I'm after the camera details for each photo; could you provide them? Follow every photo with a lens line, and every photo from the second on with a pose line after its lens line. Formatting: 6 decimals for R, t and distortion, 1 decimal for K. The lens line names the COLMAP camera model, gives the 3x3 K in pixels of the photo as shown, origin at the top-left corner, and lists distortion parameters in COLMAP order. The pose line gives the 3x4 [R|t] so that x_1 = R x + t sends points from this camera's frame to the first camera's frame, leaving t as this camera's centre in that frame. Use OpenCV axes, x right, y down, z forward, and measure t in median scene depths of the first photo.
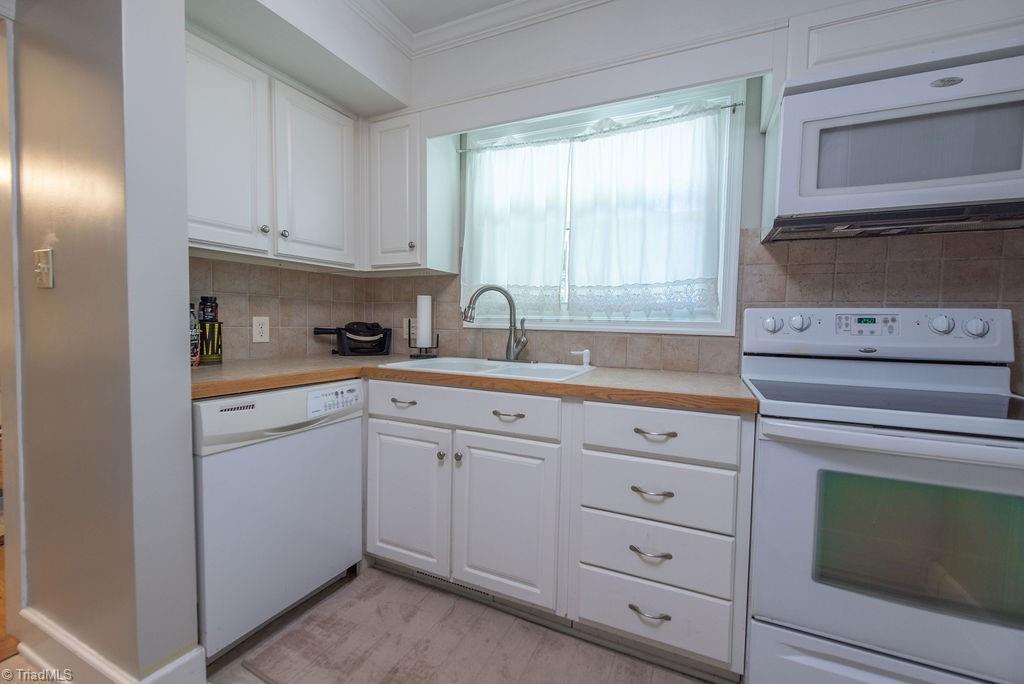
lens RADIAL K [[415.6, 0, 512.3], [0, 415.6, 343.1], [0, 0, 1]] dist [0.000324, -0.002993]
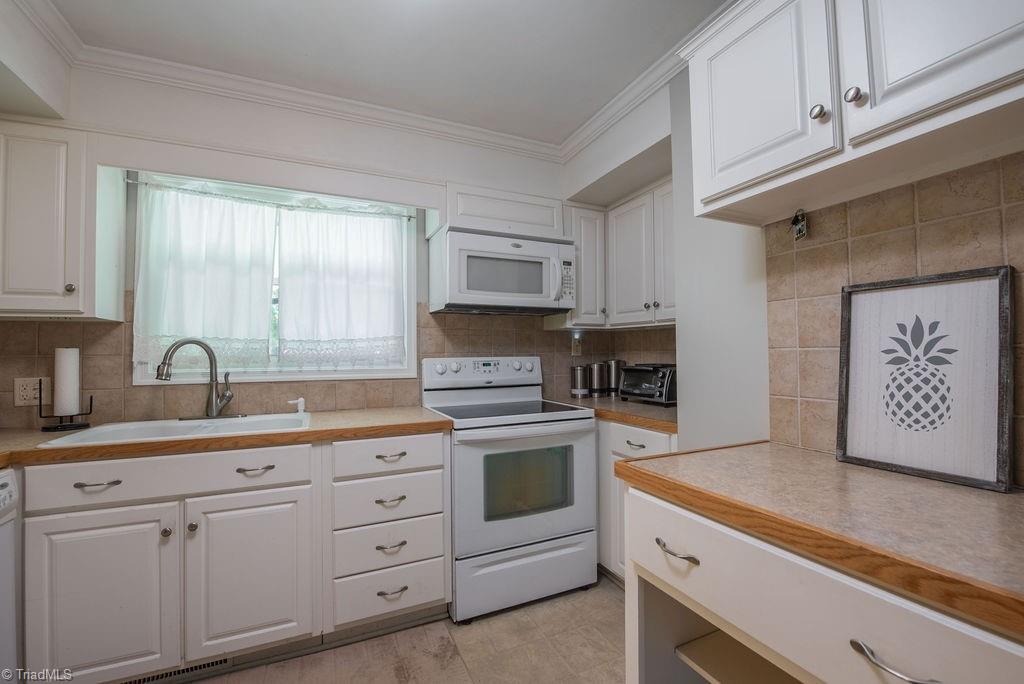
lens RADIAL K [[415.6, 0, 509.3], [0, 415.6, 347.4], [0, 0, 1]] dist [0.000324, -0.002993]
pose [[0.657449, -0.009008, 0.753445, -0.323916], [0.058151, 0.997553, -0.038815, -0.048434], [-0.751252, 0.069332, 0.656364, -0.165955]]
